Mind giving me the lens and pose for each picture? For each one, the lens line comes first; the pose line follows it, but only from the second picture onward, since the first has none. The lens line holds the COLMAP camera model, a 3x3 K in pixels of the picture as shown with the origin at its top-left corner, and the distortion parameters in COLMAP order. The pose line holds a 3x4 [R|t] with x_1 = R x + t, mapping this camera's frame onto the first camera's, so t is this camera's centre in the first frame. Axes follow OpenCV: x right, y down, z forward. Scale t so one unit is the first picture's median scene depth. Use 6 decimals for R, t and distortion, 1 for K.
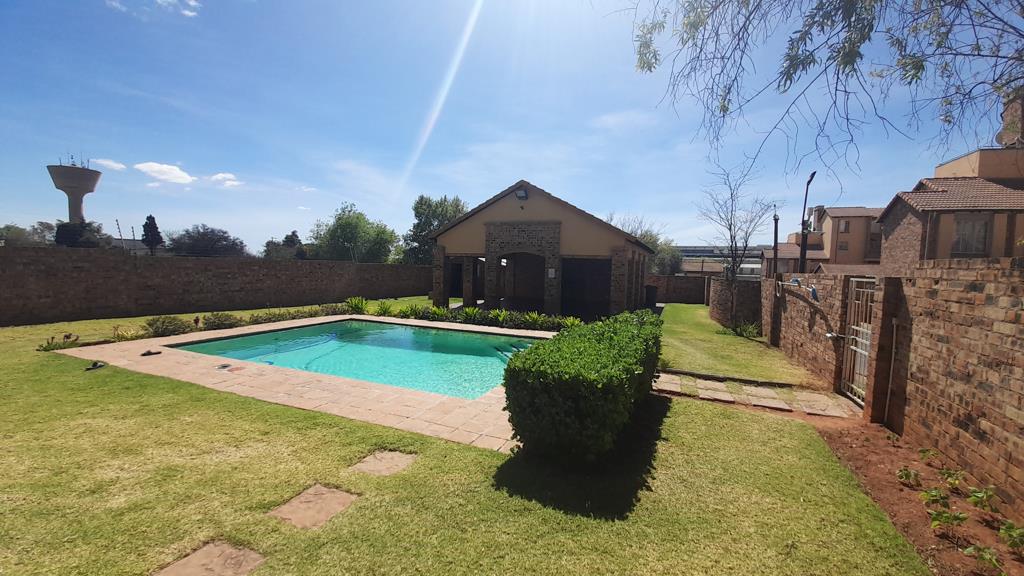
lens RADIAL K [[411.7, 0, 510.0], [0, 411.7, 290.7], [0, 0, 1]] dist [0.000797, -0.005077]
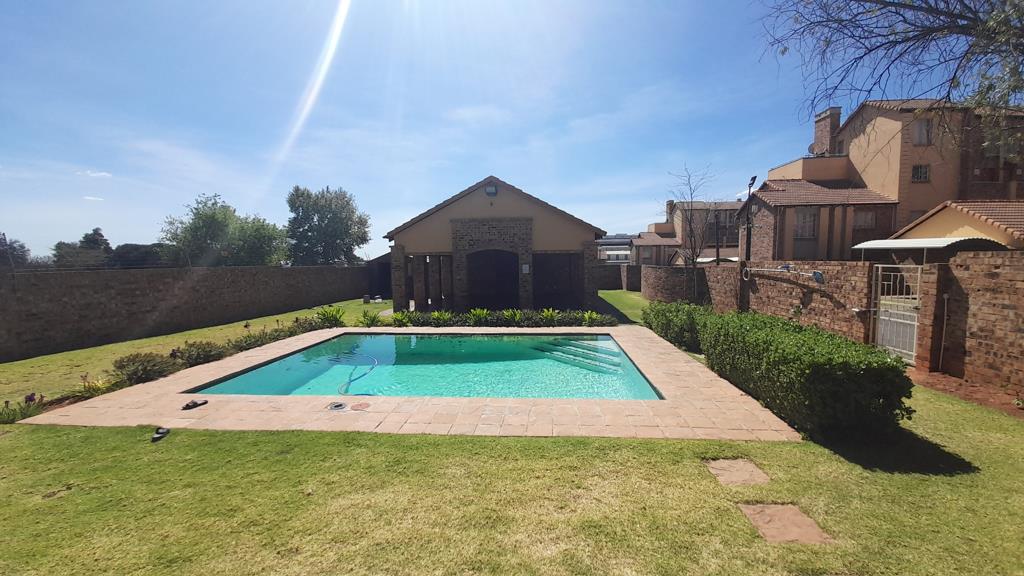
lens RADIAL K [[411.7, 0, 507.6], [0, 411.7, 291.5], [0, 0, 1]] dist [0.000797, -0.005077]
pose [[0.947127, -0.065351, 0.314132, -0.274090], [0.058705, 0.997807, 0.030580, -0.021427], [-0.315442, -0.010522, 0.948887, 0.053256]]
